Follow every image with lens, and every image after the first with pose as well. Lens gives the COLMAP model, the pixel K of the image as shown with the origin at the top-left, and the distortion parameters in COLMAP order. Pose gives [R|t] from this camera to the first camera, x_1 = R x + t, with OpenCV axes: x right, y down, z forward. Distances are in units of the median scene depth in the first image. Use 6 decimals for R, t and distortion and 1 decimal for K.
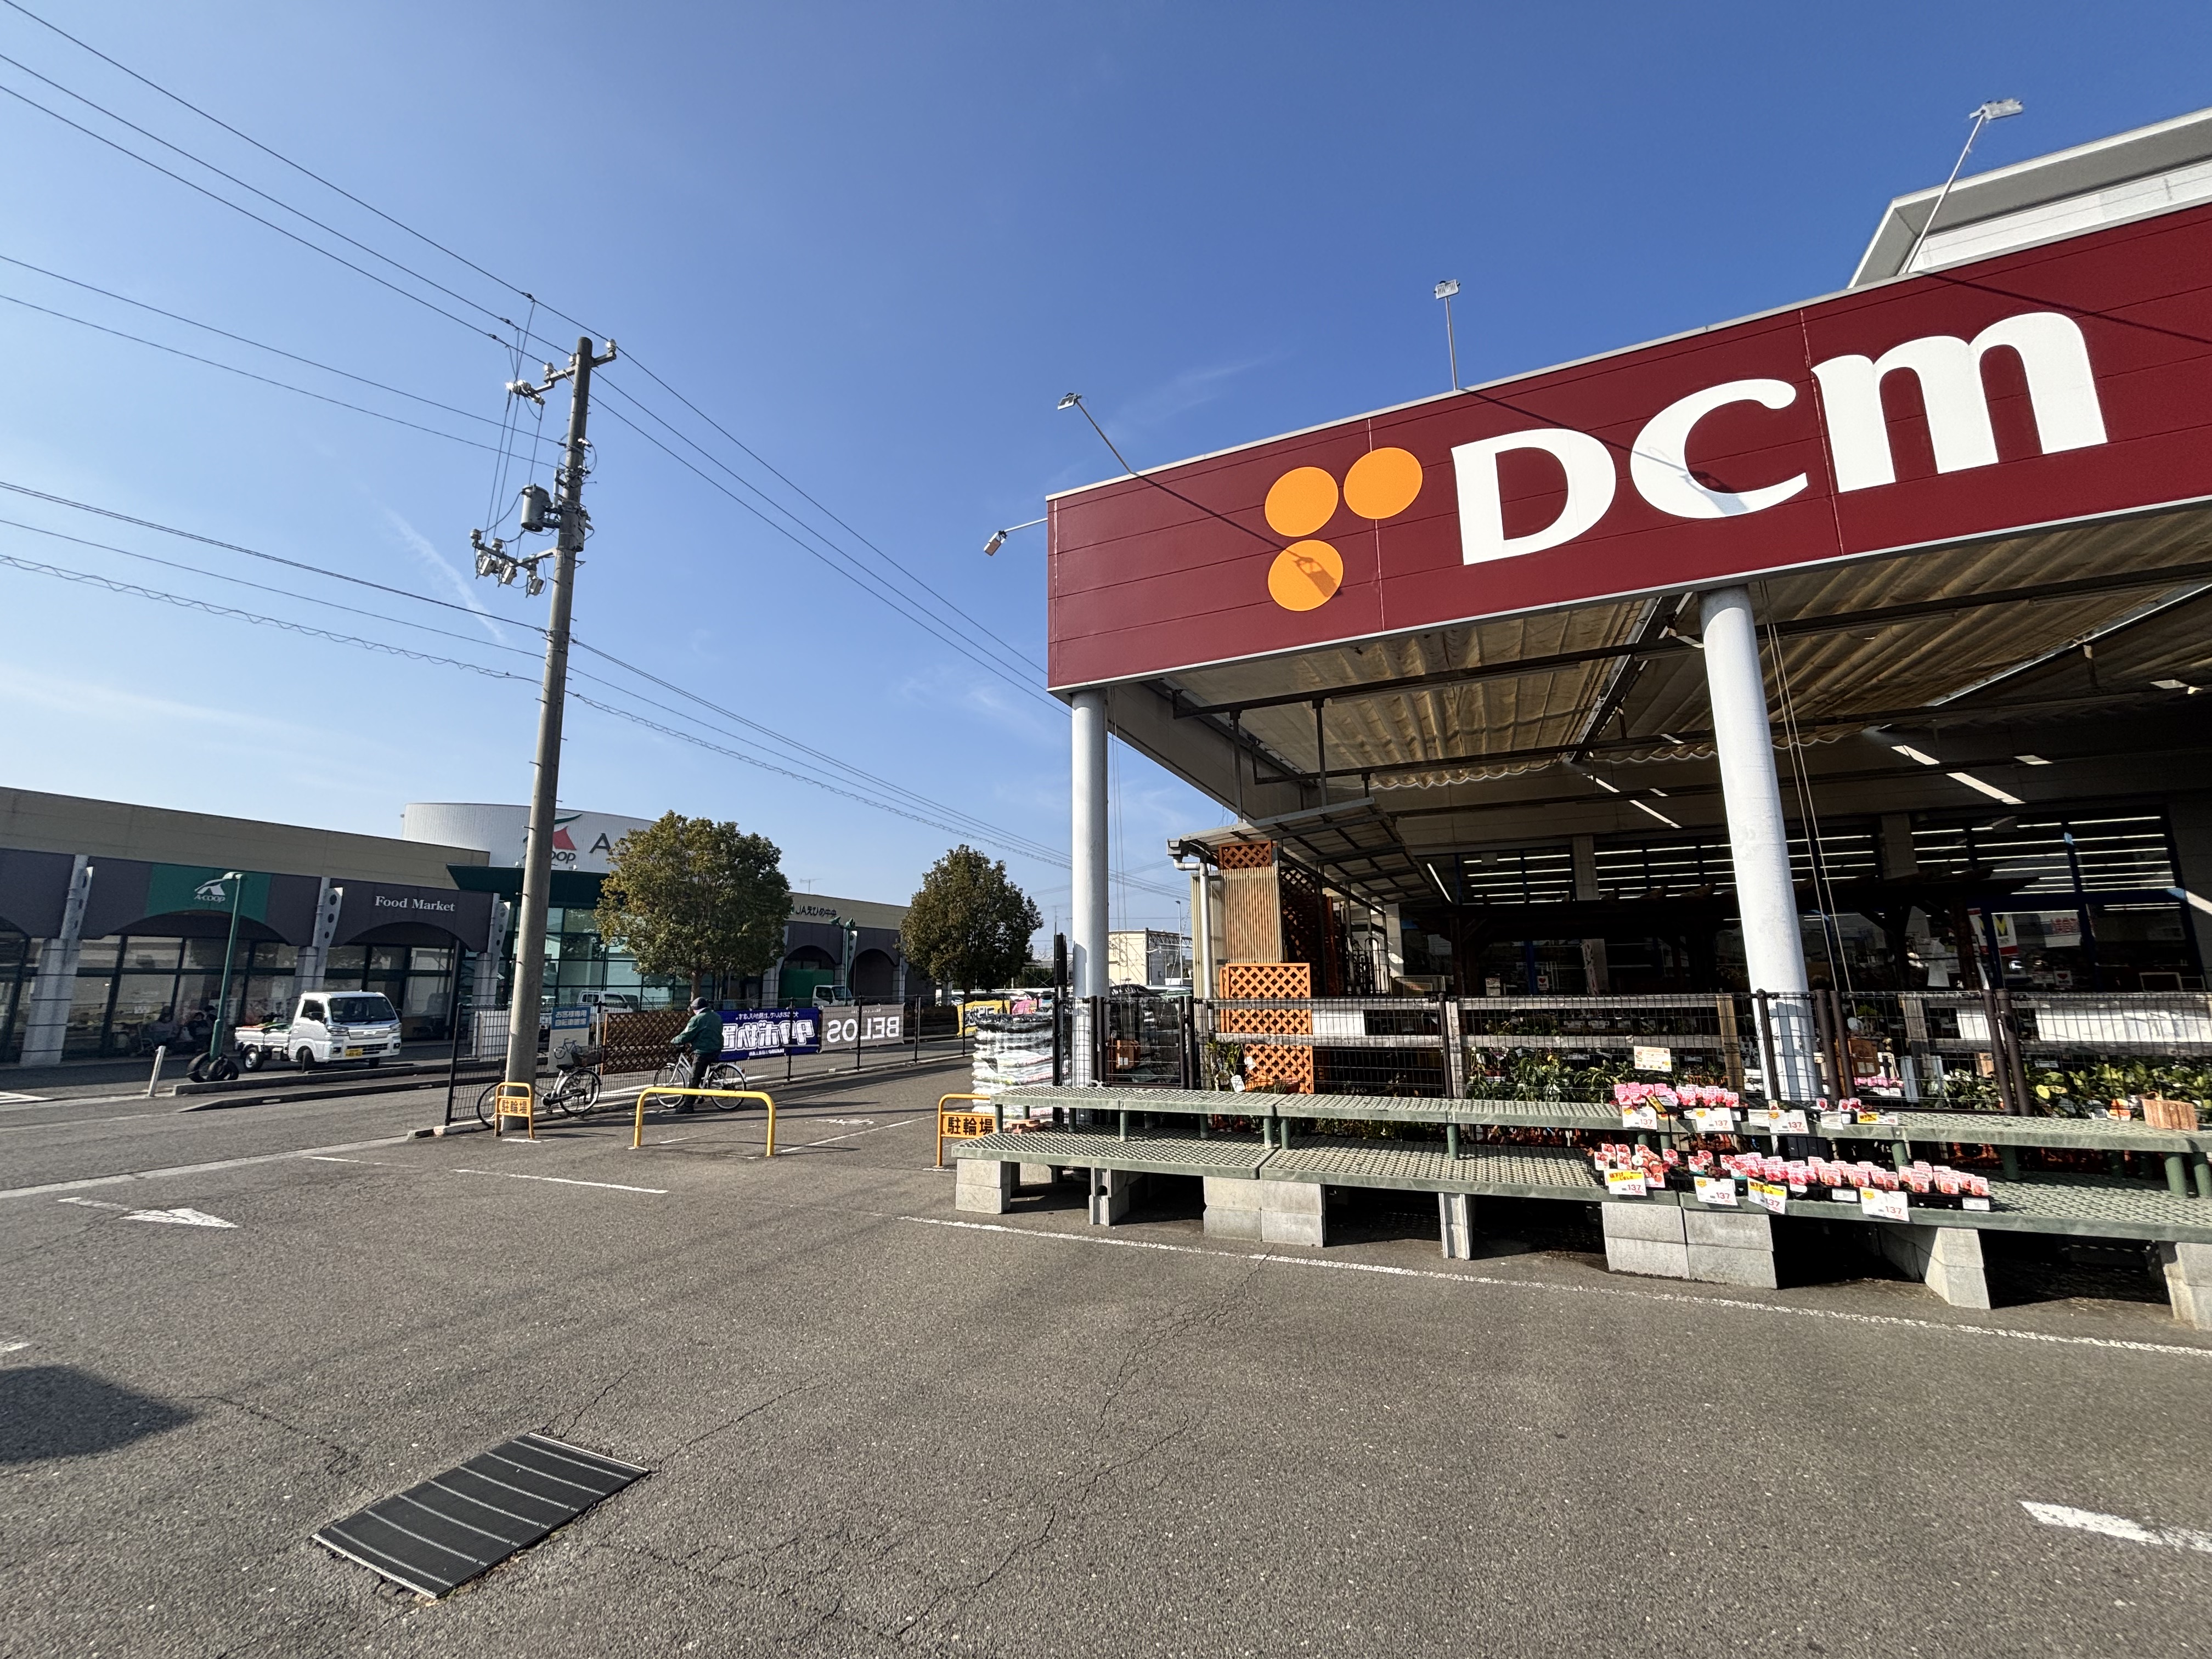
lens RADIAL K [[897.9, 0, 1091.3], [0, 897.9, 815.8], [0, 0, 1]] dist [0.008079, 0.000080]
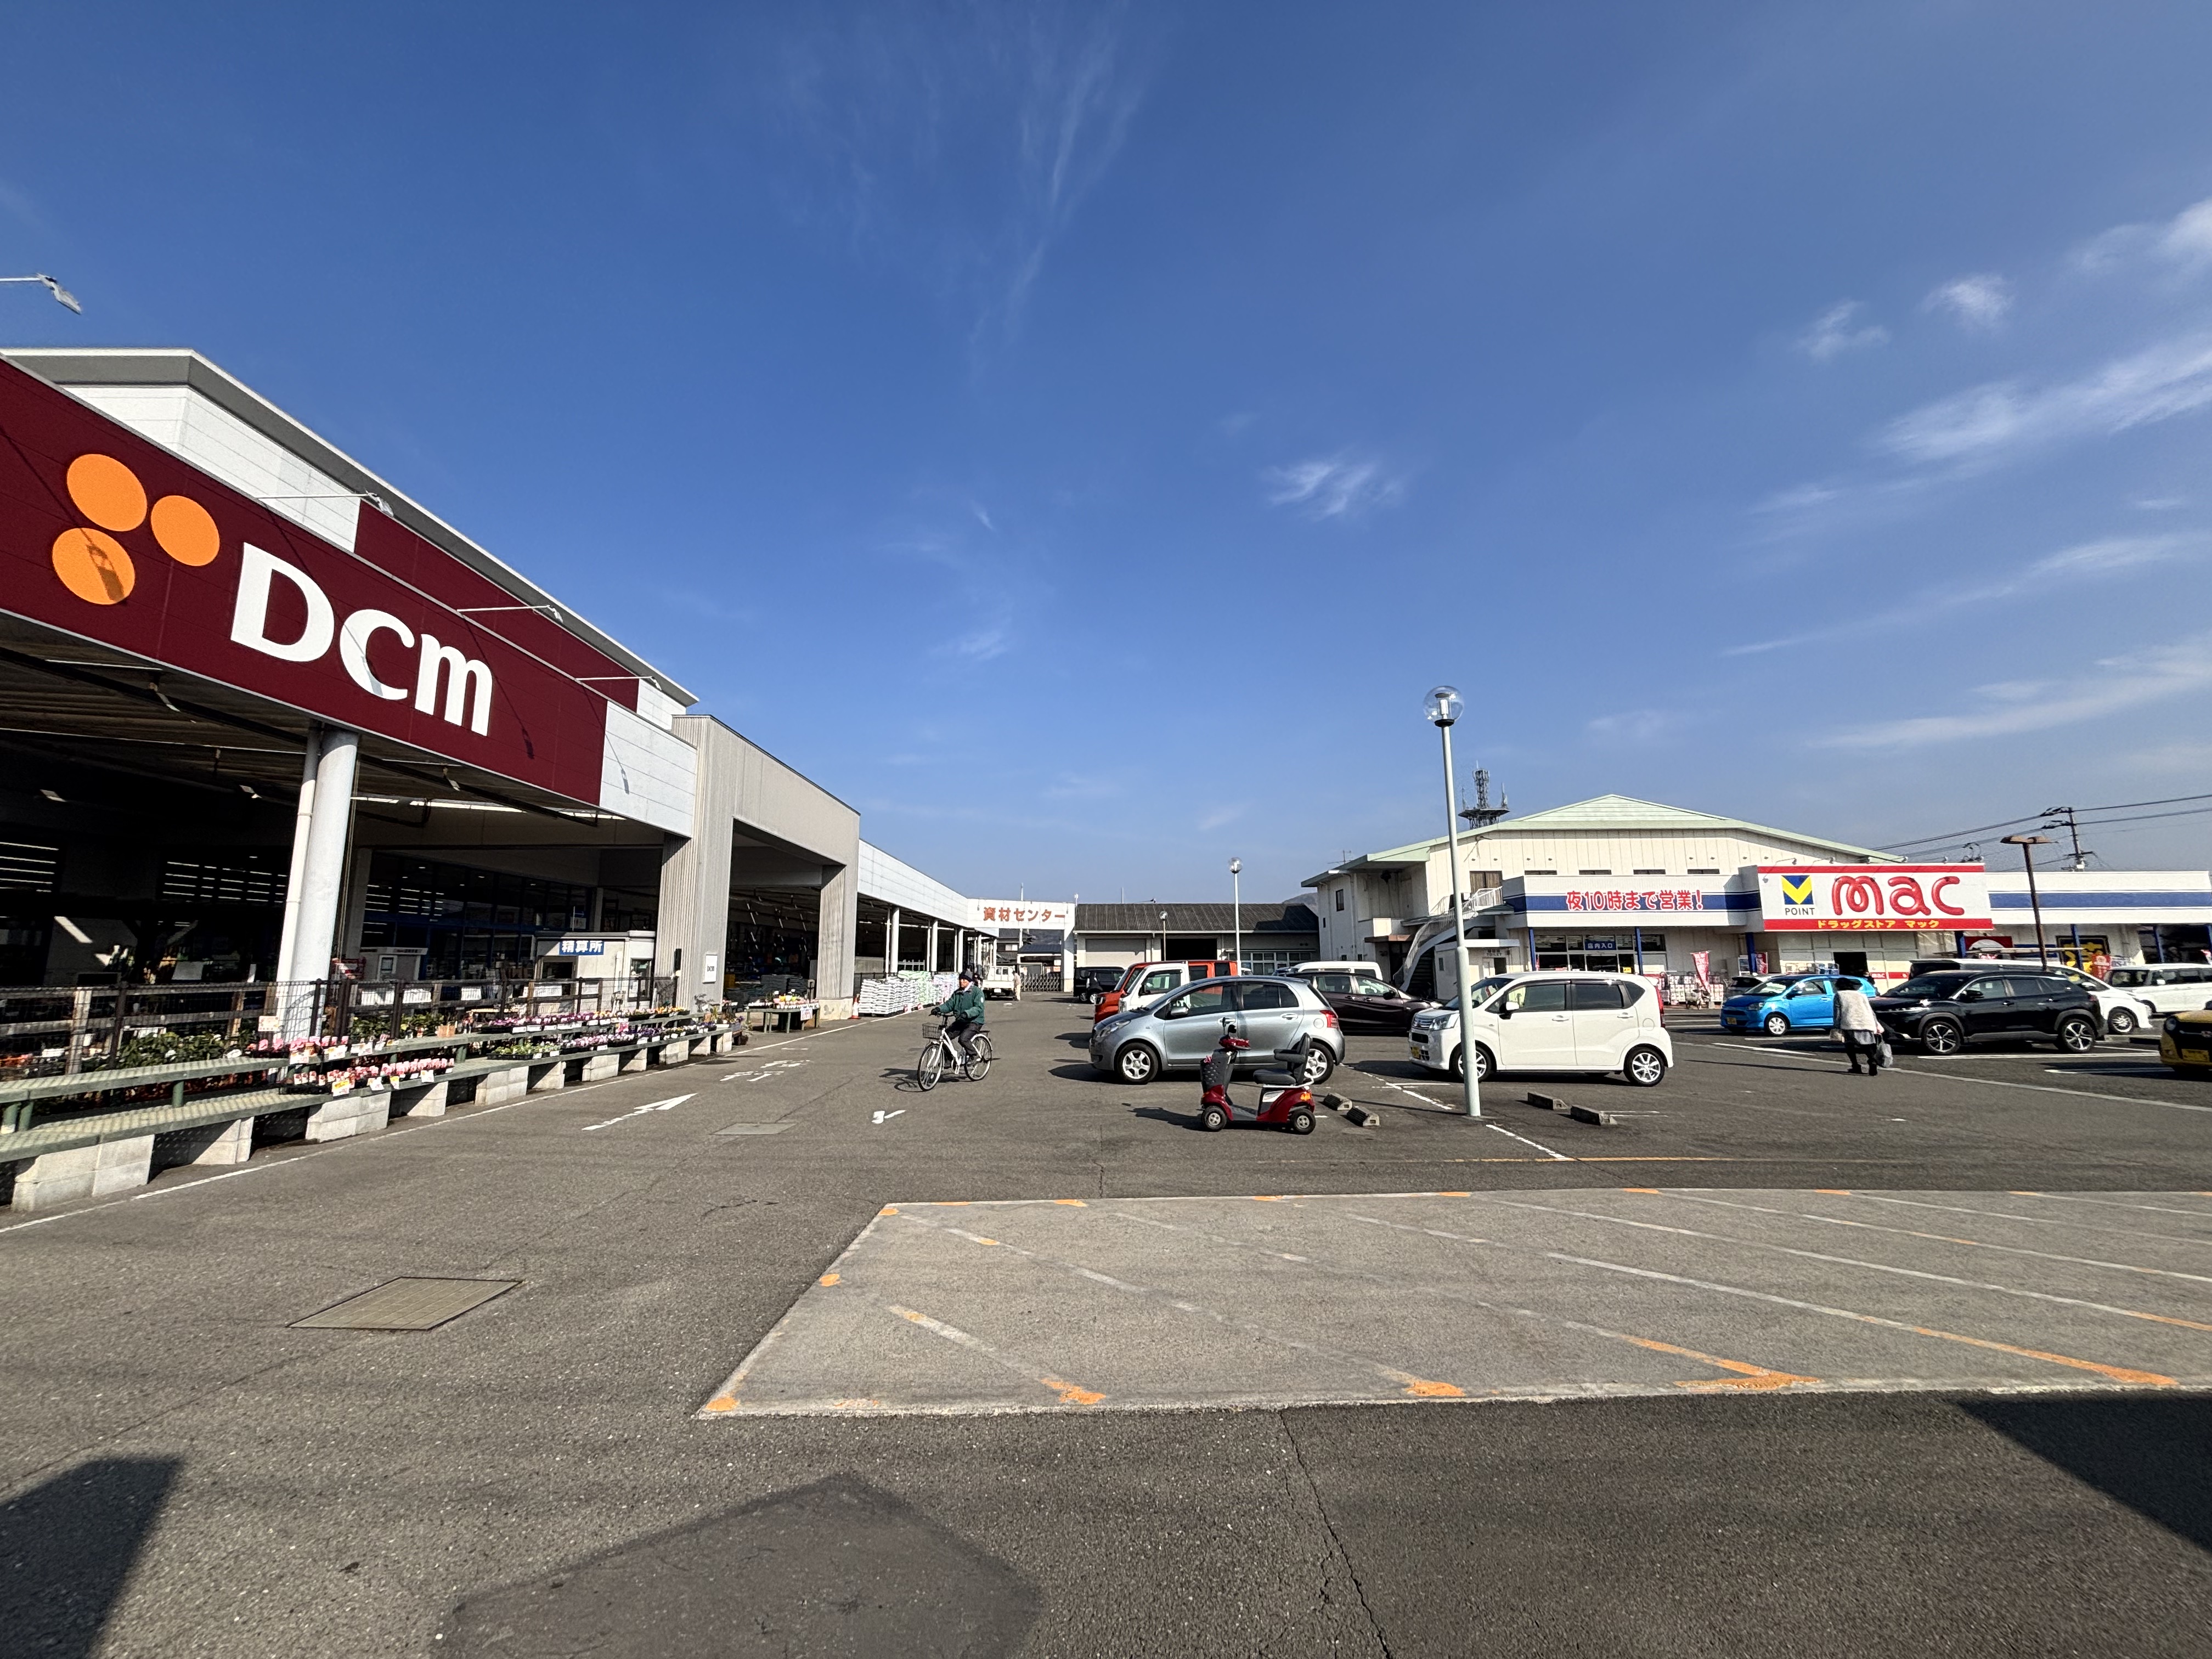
lens RADIAL K [[893.4, 0, 1108.4], [0, 893.4, 826.8], [0, 0, 1]] dist [0.013038, -0.010336]
pose [[-0.422719, 0.147564, 0.894166, -1.432816], [-0.178094, 0.953889, -0.241614, 0.063419], [-0.888590, -0.261381, -0.376947, 0.391763]]
